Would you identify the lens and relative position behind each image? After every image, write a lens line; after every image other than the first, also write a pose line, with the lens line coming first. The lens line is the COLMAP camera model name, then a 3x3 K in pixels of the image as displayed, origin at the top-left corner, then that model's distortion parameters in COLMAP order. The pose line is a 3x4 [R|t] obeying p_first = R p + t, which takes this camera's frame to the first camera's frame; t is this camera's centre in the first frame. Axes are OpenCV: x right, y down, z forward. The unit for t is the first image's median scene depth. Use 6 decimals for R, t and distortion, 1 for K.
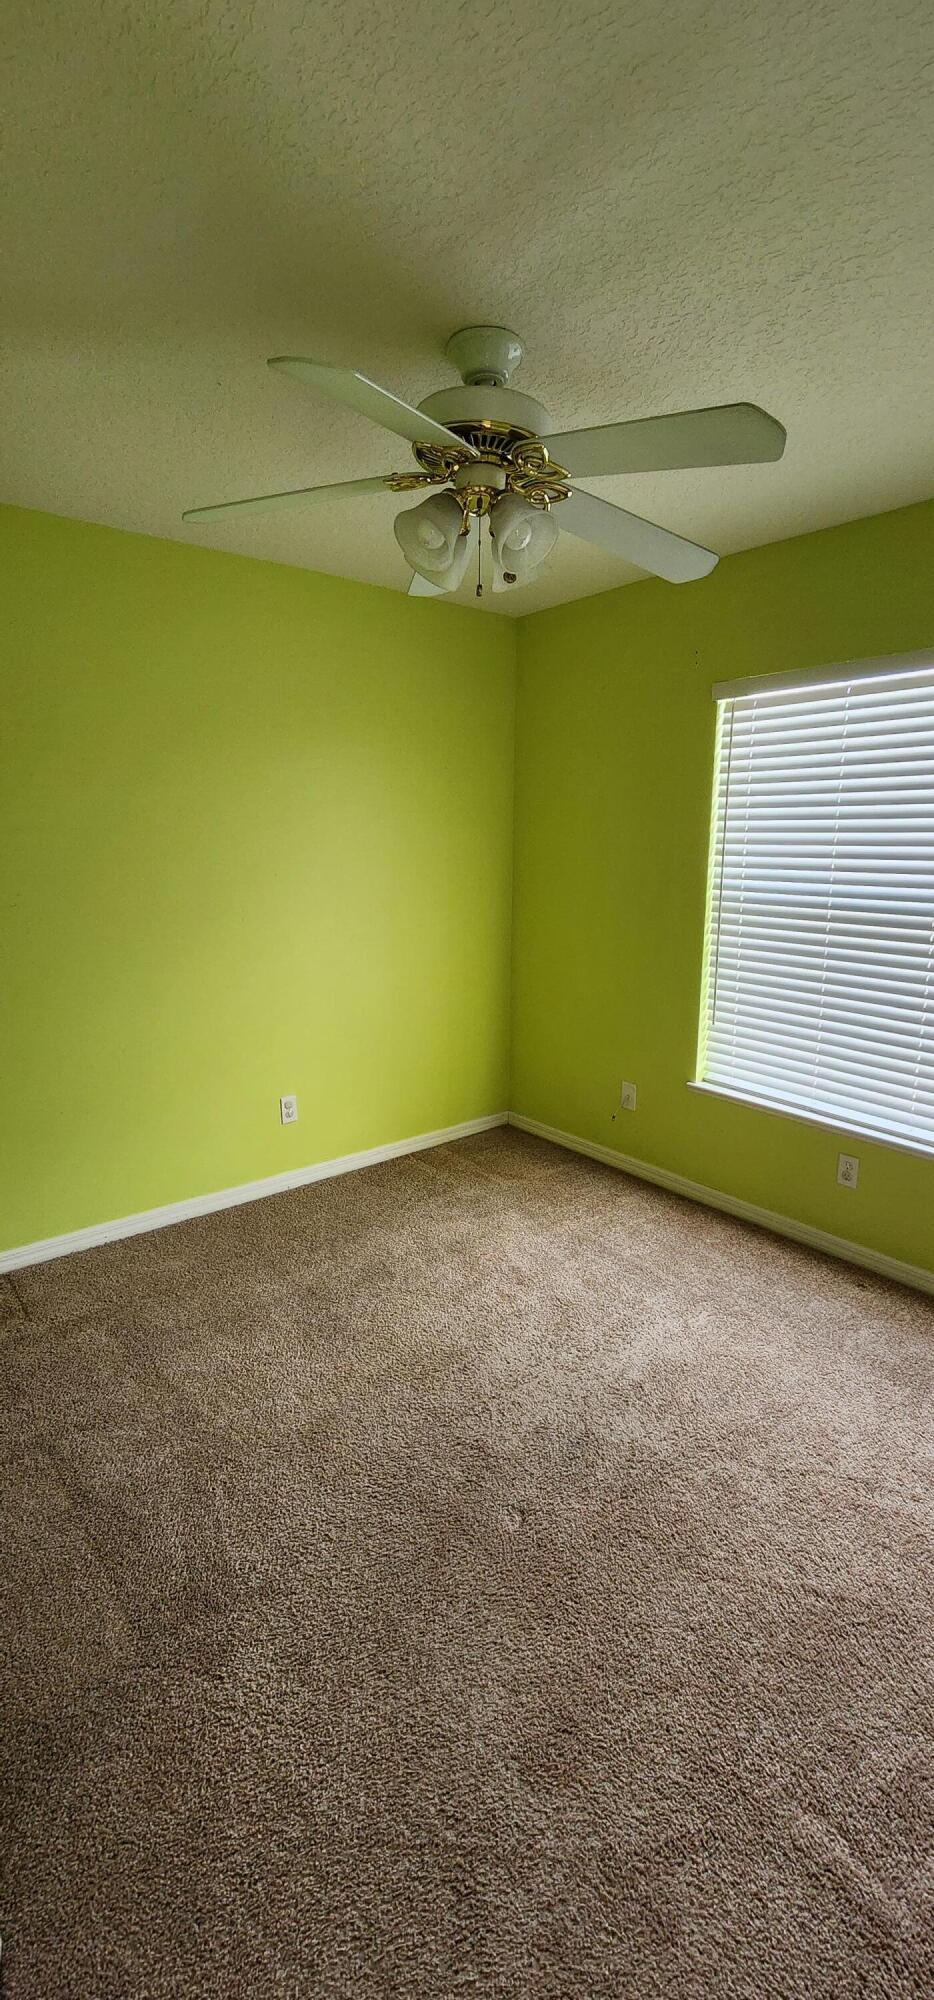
lens RADIAL K [[826.0, 0, 463.7], [0, 826.0, 988.9], [0, 0, 1]] dist [-0.003872, -0.000689]
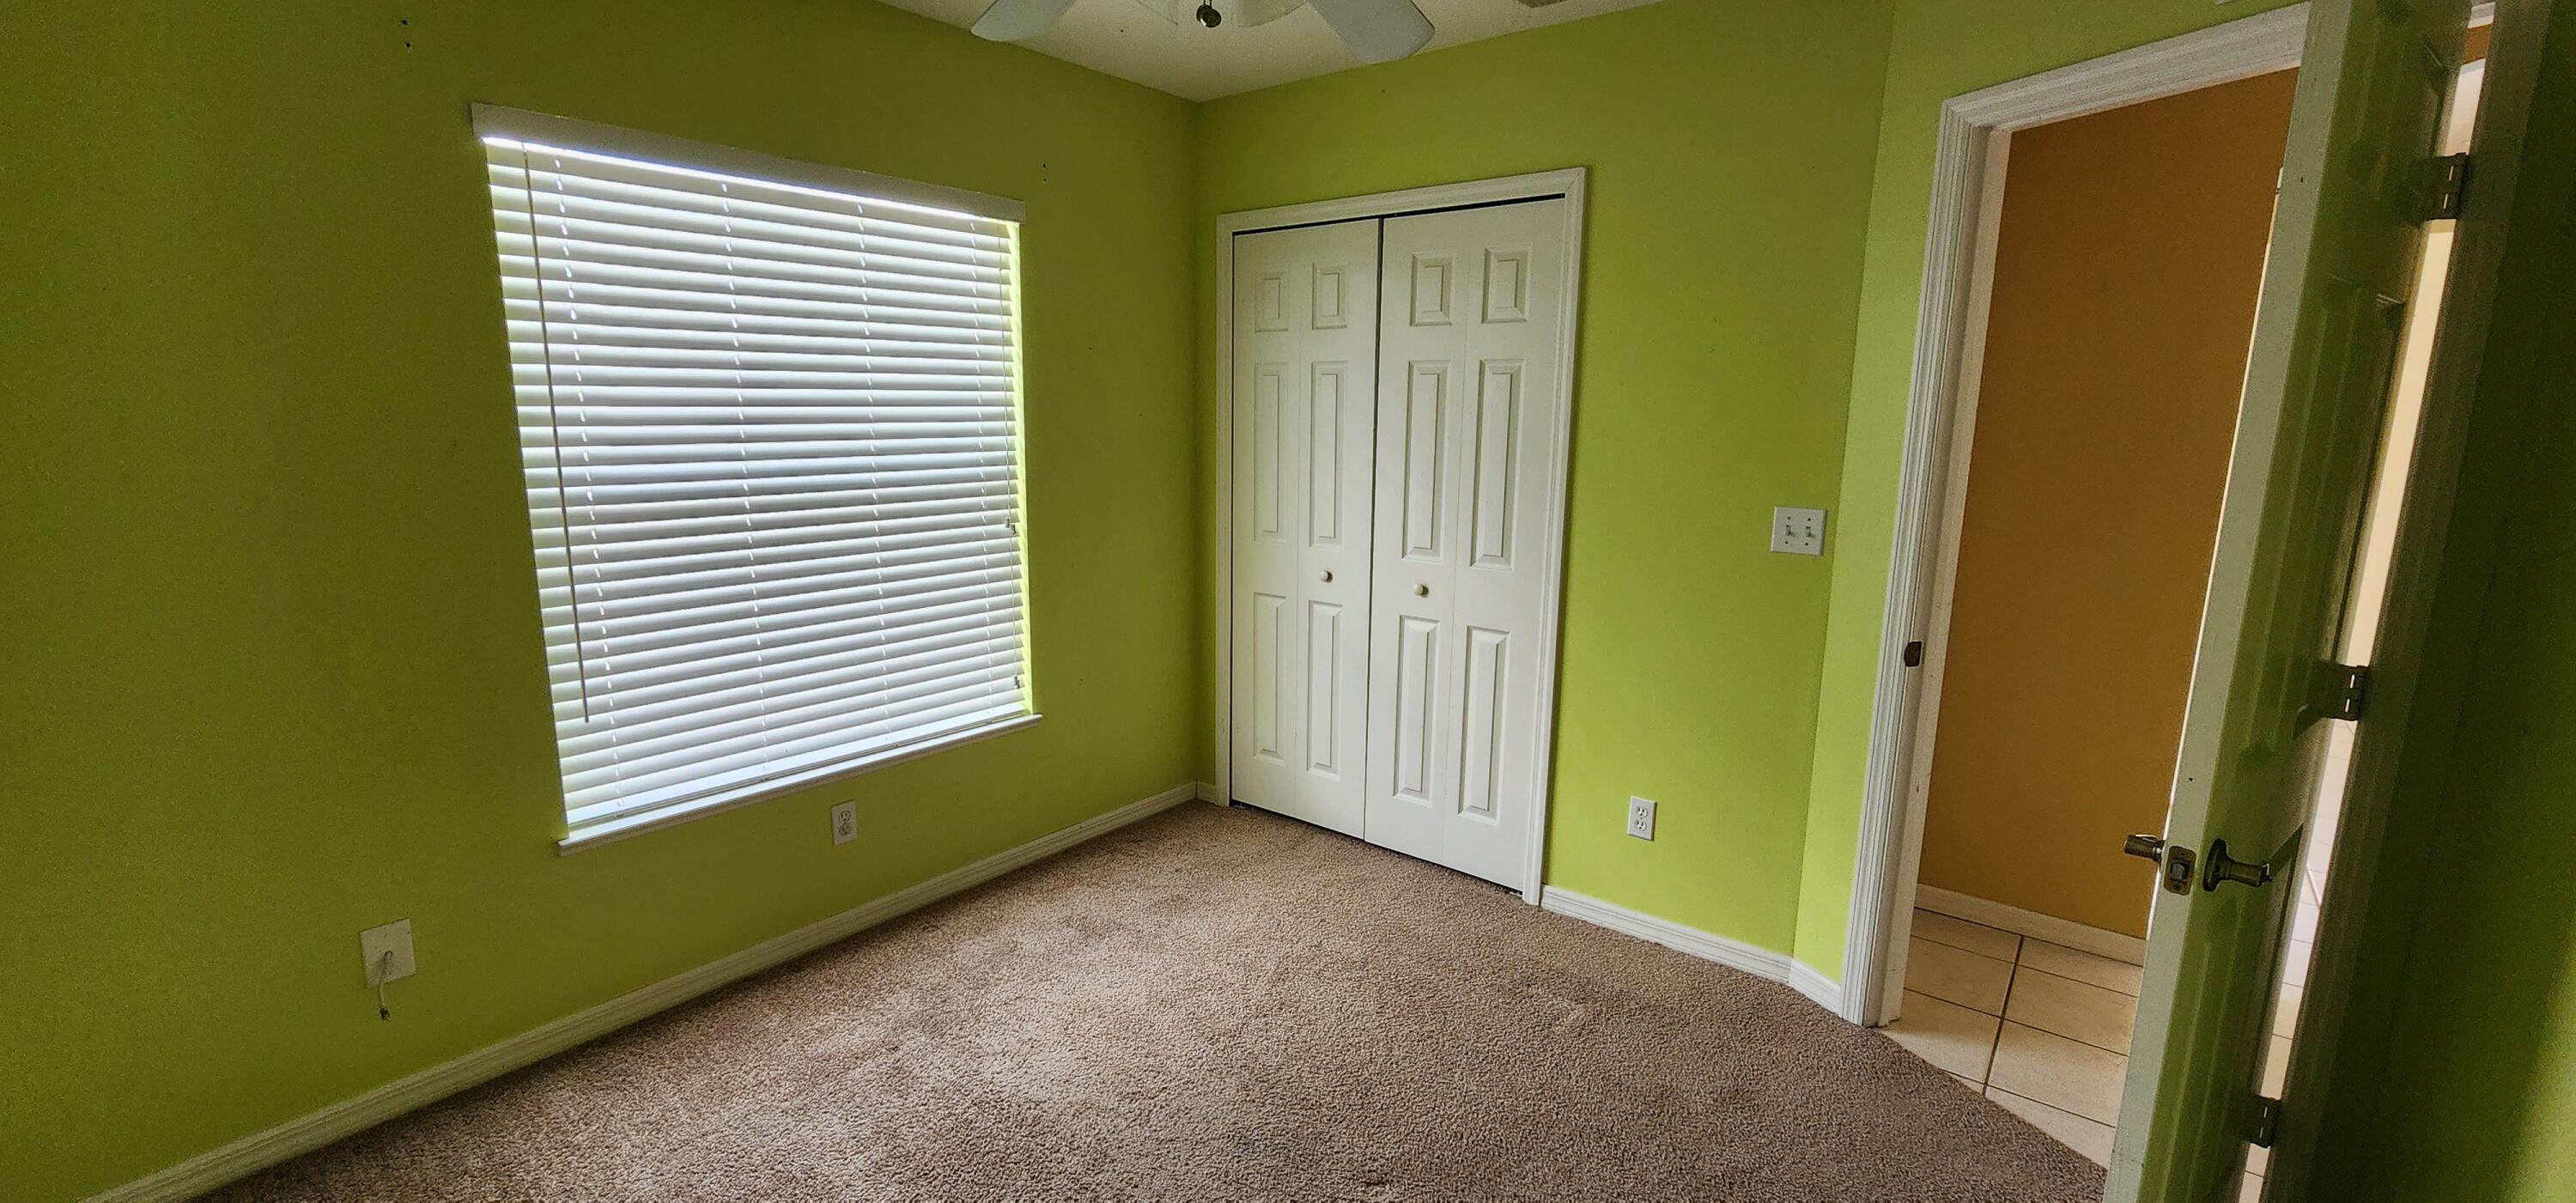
lens RADIAL K [[1063.9, 0, 1268.4], [0, 1063.9, 601.1], [0, 0, 1]] dist [-0.003872, -0.000689]
pose [[-0.198623, -0.178374, 0.963707, -0.518253], [0.177115, 0.960576, 0.214299, -0.118962], [-0.963939, 0.213252, -0.159200, 0.691584]]
